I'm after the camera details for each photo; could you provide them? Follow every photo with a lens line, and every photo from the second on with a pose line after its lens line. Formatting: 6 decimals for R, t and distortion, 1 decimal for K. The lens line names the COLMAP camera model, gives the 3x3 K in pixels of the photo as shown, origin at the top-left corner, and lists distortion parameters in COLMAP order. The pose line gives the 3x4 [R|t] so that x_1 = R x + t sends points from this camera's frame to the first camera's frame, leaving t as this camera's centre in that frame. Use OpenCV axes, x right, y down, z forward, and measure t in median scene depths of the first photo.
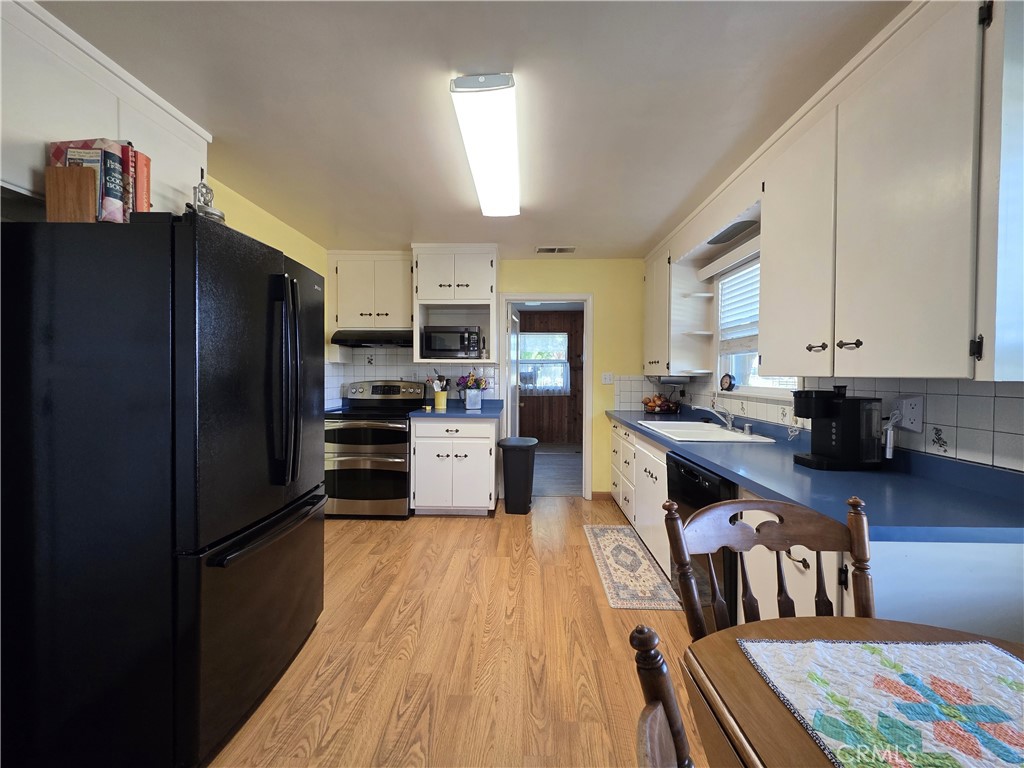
lens RADIAL K [[408.2, 0, 512.6], [0, 408.2, 378.9], [0, 0, 1]] dist [0.002396, 0.000632]
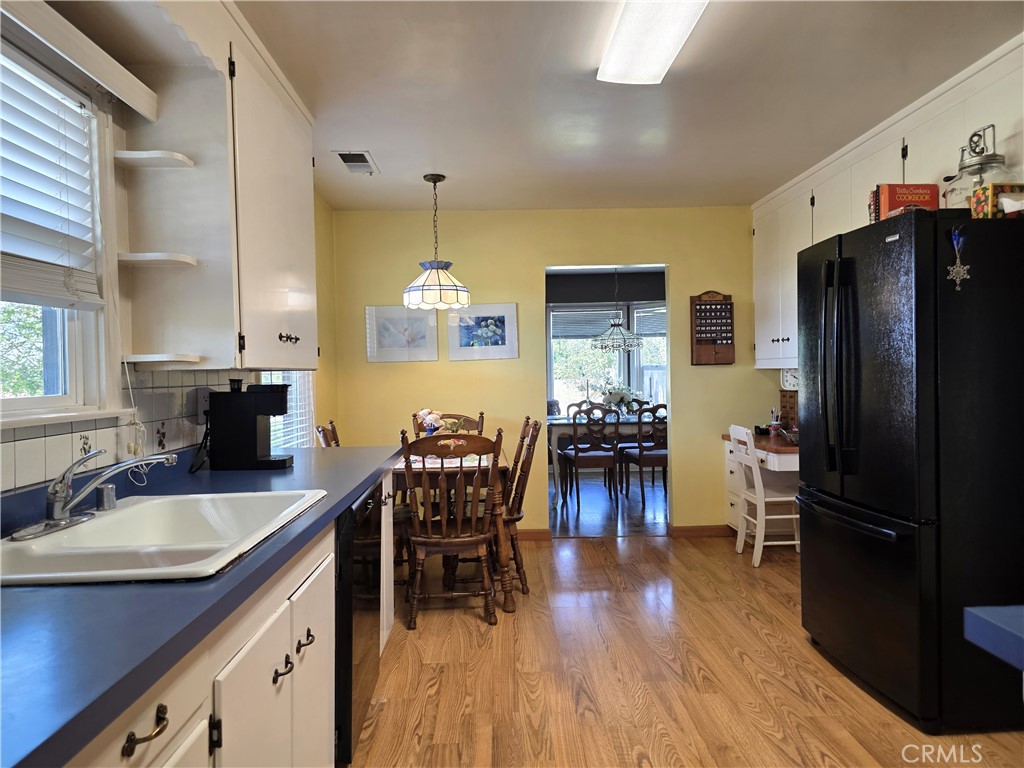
lens RADIAL K [[686.3, 0, 512.6], [0, 686.3, 387.7], [0, 0, 1]] dist [0.072127, -0.068691]
pose [[-0.998114, 0.012648, -0.060071, 0.264819], [0.010499, 0.999298, 0.035967, -0.010658], [0.060484, 0.035269, -0.997546, 2.212844]]
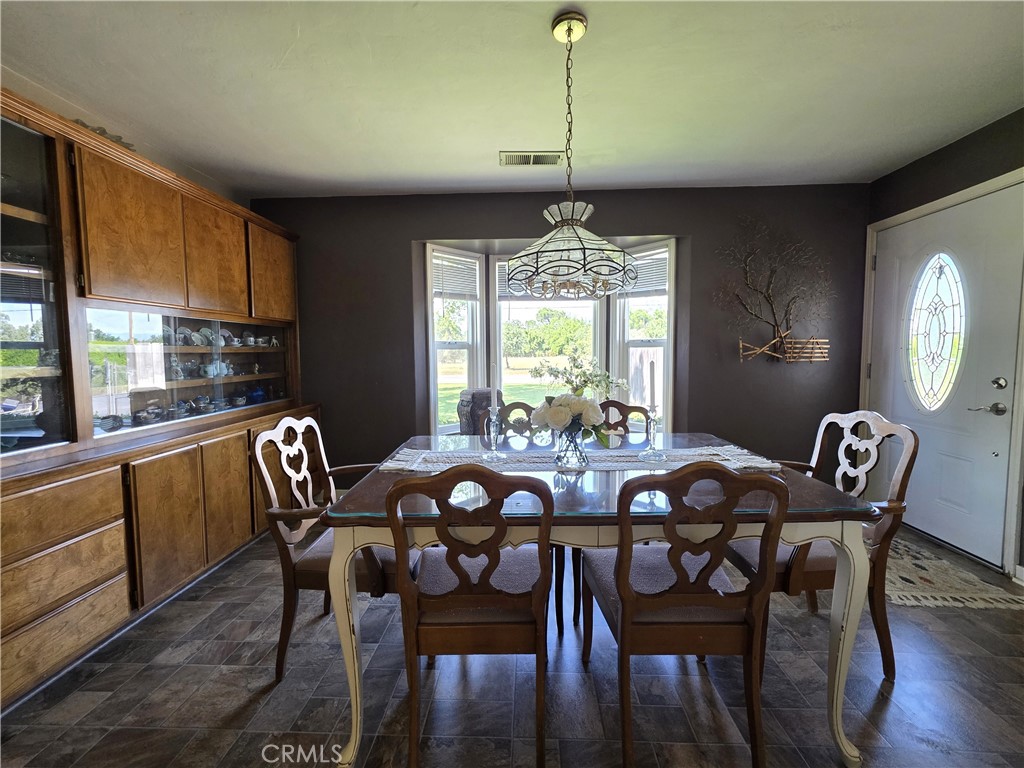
lens RADIAL K [[408.2, 0, 512.6], [0, 408.2, 378.9], [0, 0, 1]] dist [0.002396, 0.000632]
pose [[-0.999806, 0.001350, 0.019630, -0.380885], [0.002934, 0.996722, 0.080854, 0.039678], [-0.019457, 0.080896, -0.996533, -0.412761]]
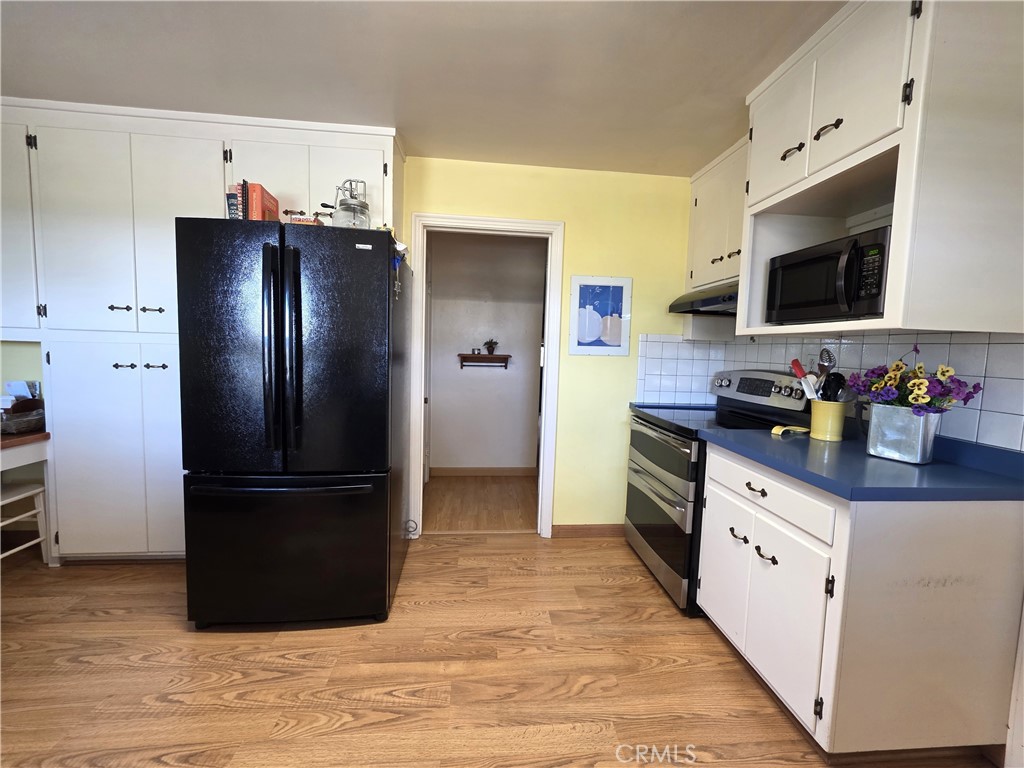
lens RADIAL K [[408.2, 0, 512.6], [0, 408.2, 378.9], [0, 0, 1]] dist [0.002396, 0.000632]
pose [[0.119119, 0.072385, -0.990238, 0.442469], [-0.044802, 0.996715, 0.067470, -0.015223], [0.991869, 0.036327, 0.121971, 1.232841]]
